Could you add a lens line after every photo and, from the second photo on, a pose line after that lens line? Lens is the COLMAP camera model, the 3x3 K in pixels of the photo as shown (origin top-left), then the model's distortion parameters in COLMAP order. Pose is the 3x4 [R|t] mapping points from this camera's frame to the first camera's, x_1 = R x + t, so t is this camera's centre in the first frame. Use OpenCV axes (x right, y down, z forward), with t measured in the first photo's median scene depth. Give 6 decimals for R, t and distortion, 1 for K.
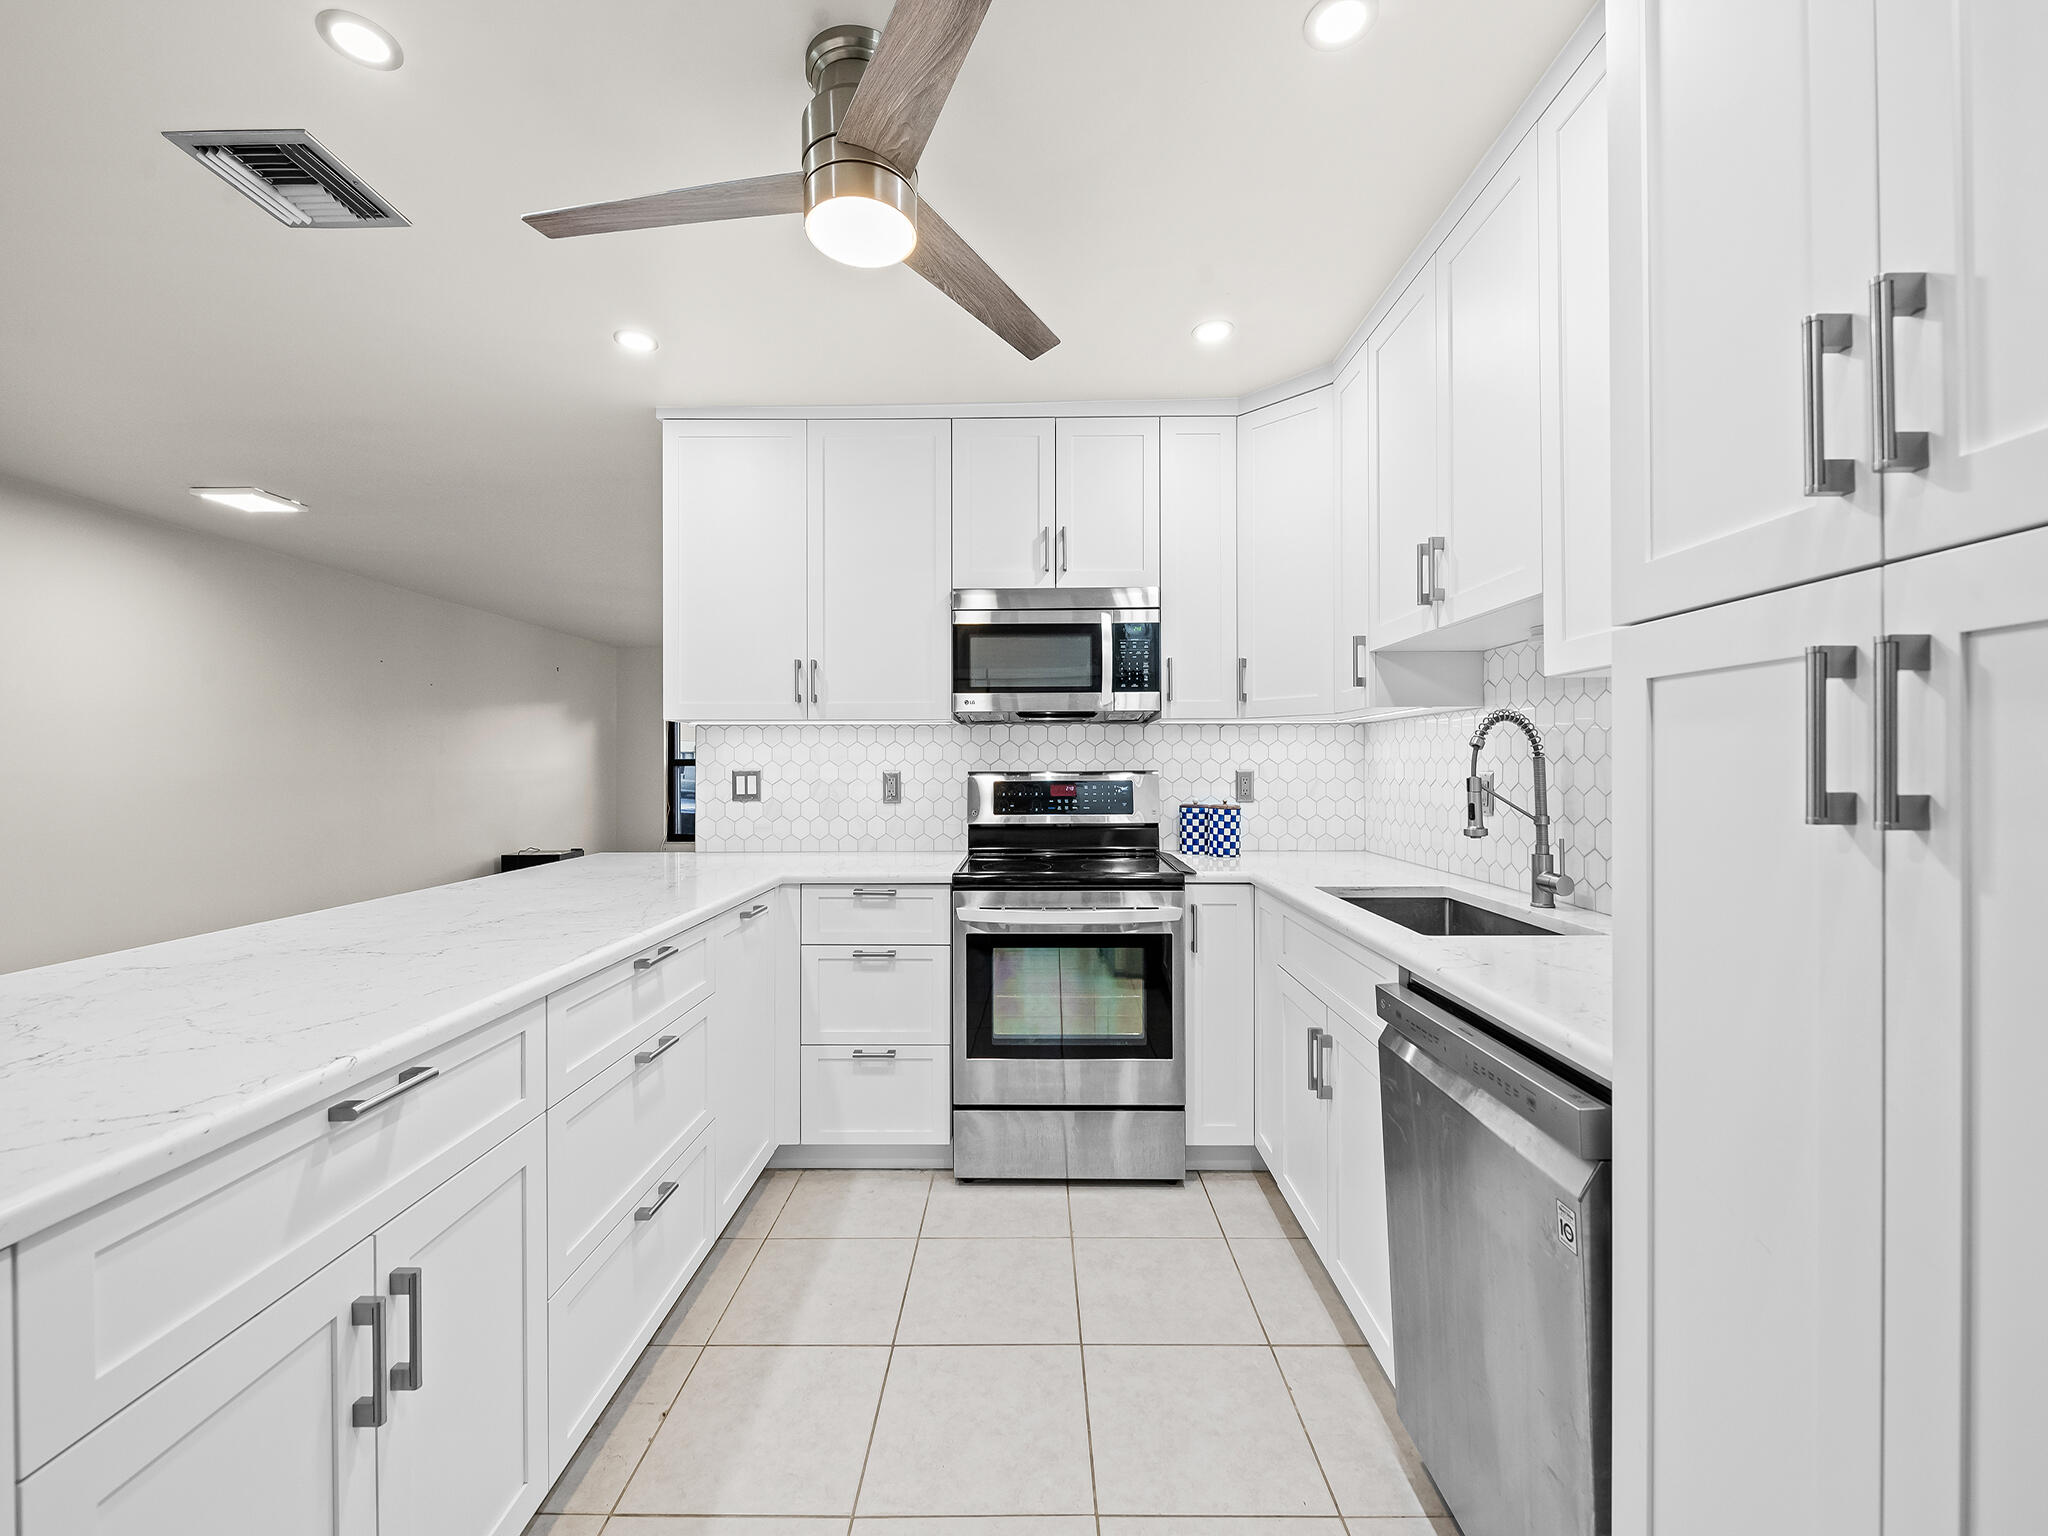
lens RADIAL K [[826.5, 0, 1023.6], [0, 826.5, 765.2], [0, 0, 1]] dist [0.000583, -0.001793]
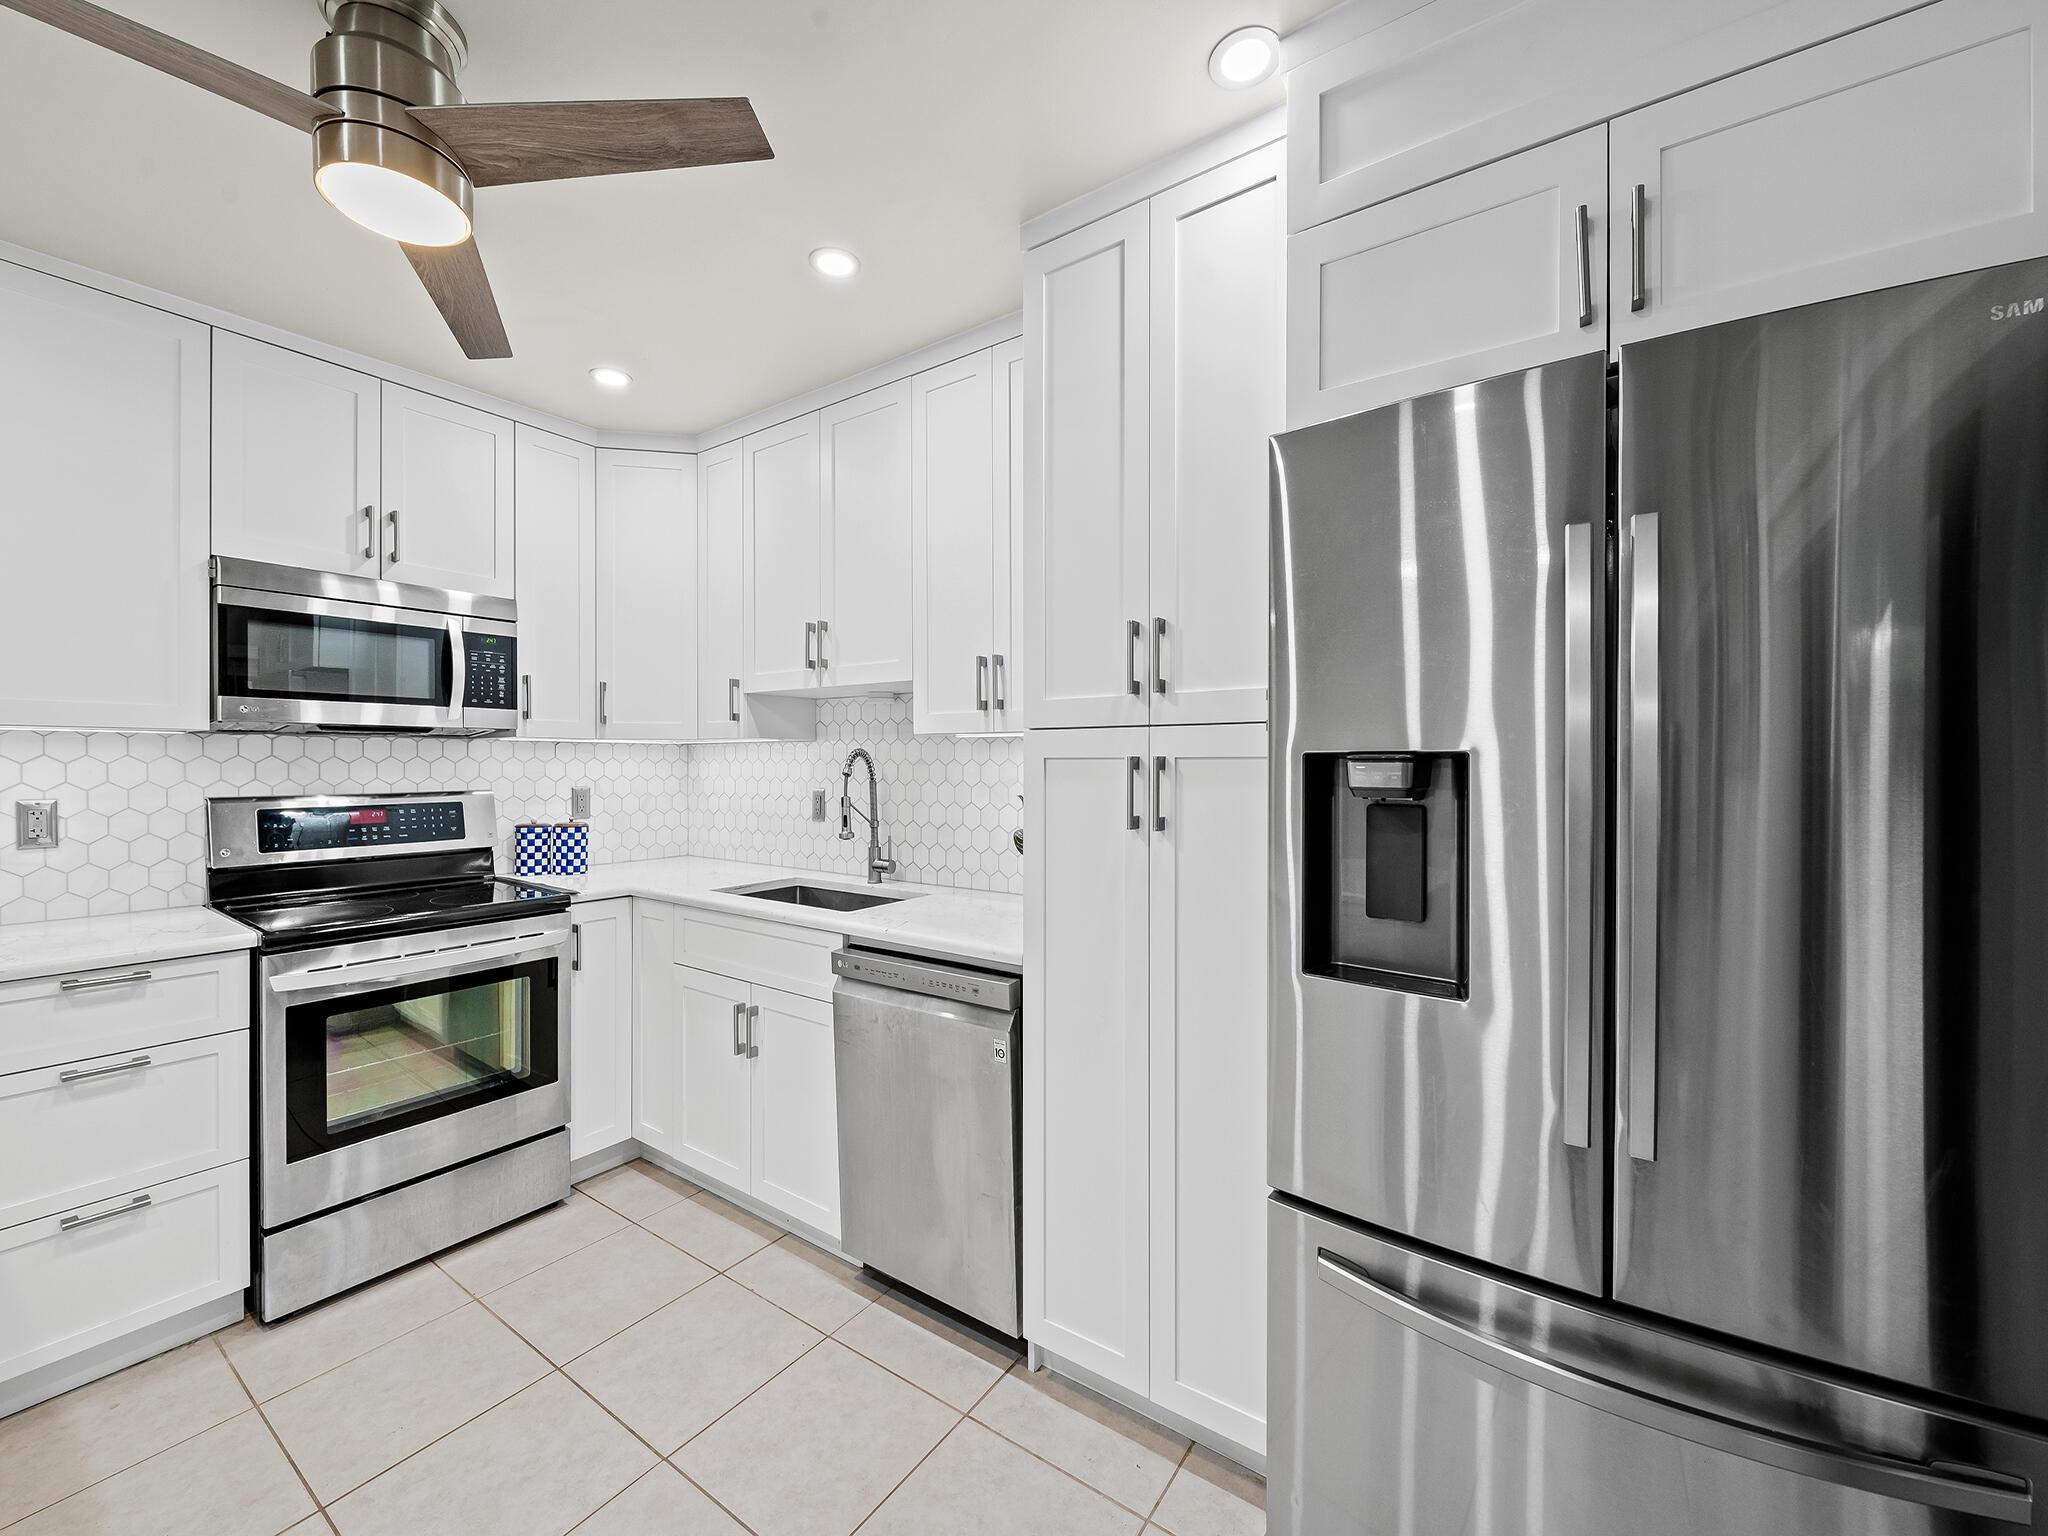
lens RADIAL K [[809.9, 0, 1033.2], [0, 809.9, 763.5], [0, 0, 1]] dist [-0.000707, -0.001507]
pose [[0.556359, 0.002356, 0.830938, -0.310453], [-0.004326, 0.999991, 0.000060, -0.031571], [-0.830930, -0.003628, 0.556364, -0.023960]]
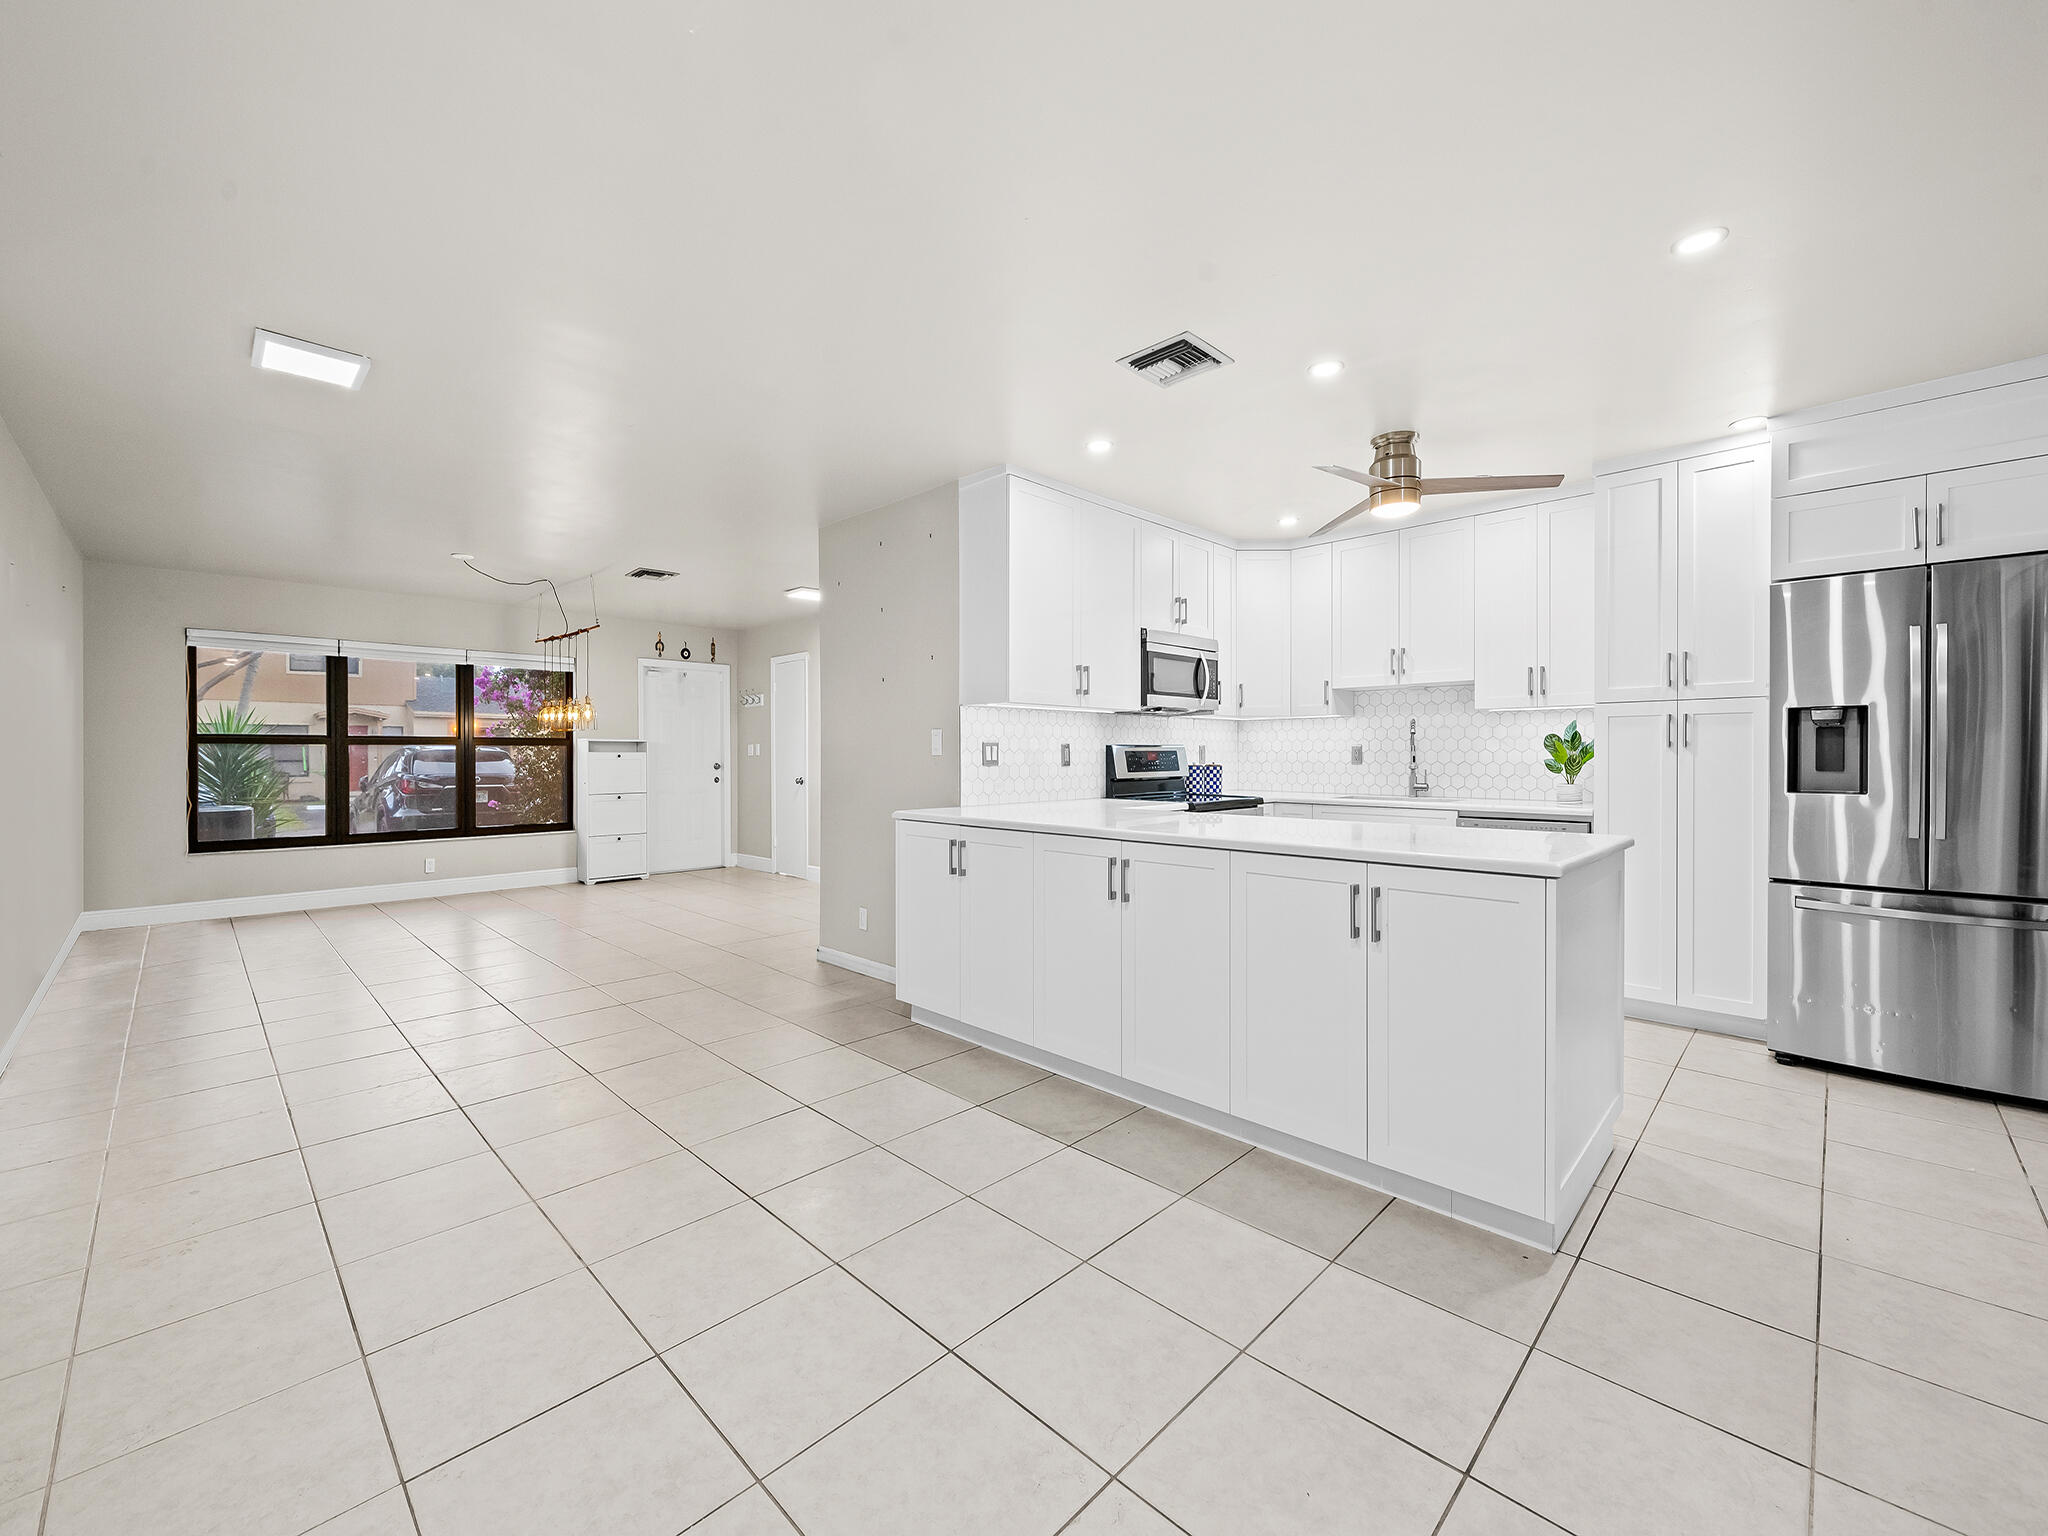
lens RADIAL K [[826.5, 0, 1038.4], [0, 826.5, 762.9], [0, 0, 1]] dist [0.000583, -0.001793]
pose [[0.693352, -0.005127, 0.720581, -1.504395], [-0.001259, 0.999965, 0.008327, 0.035132], [-0.720598, -0.006681, 0.693321, 0.056361]]
